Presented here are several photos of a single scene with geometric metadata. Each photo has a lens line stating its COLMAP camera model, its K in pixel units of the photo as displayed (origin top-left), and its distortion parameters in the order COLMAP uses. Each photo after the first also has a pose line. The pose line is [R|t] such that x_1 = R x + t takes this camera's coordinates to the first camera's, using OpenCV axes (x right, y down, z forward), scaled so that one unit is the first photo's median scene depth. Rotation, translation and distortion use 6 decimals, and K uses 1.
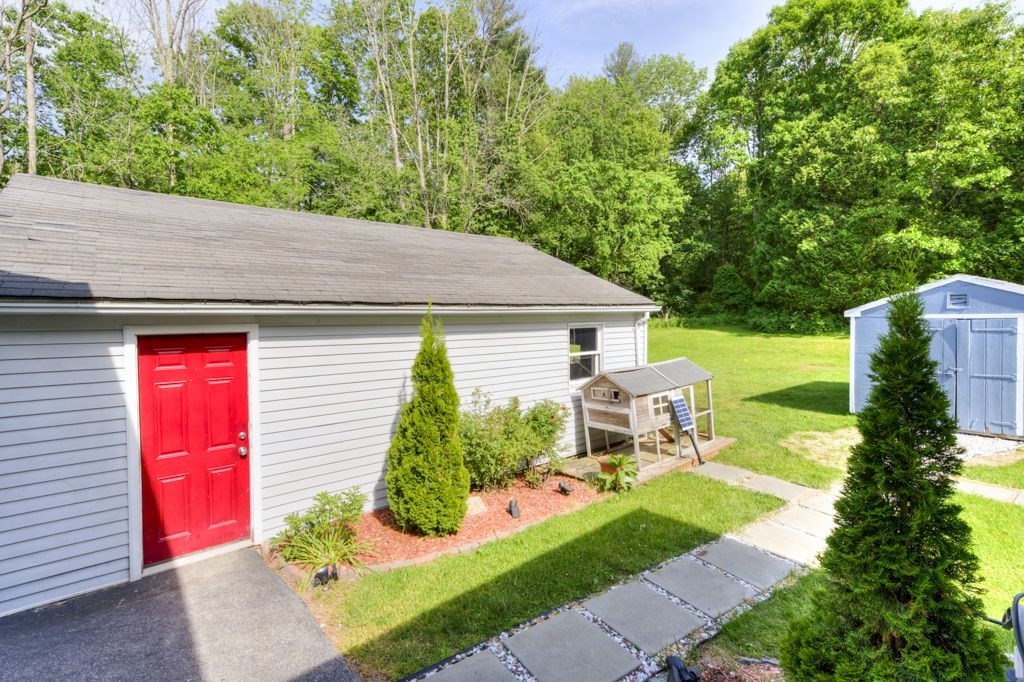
lens RADIAL K [[459.7, 0, 512.0], [0, 459.7, 341.0], [0, 0, 1]] dist [0.023713, 0.000037]
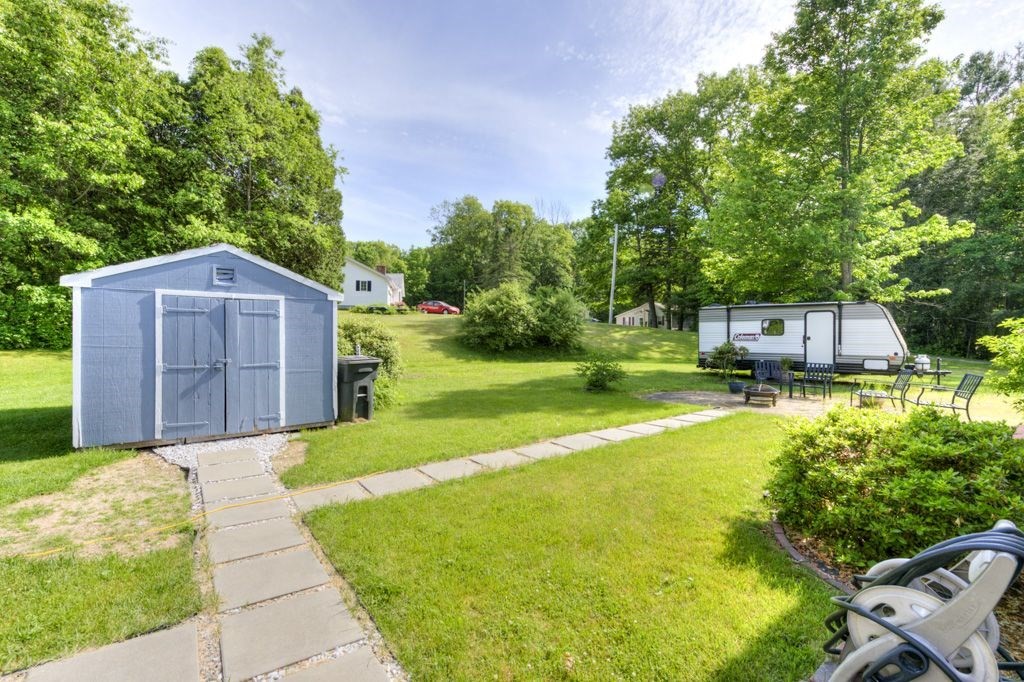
lens RADIAL K [[459.7, 0, 512.0], [0, 459.7, 341.0], [0, 0, 1]] dist [0.023713, 0.000037]
pose [[0.018841, 0.005372, 0.999808, 0.154382], [0.043395, 0.999039, -0.006186, 0.052670], [-0.998880, 0.043503, 0.018590, 0.487099]]
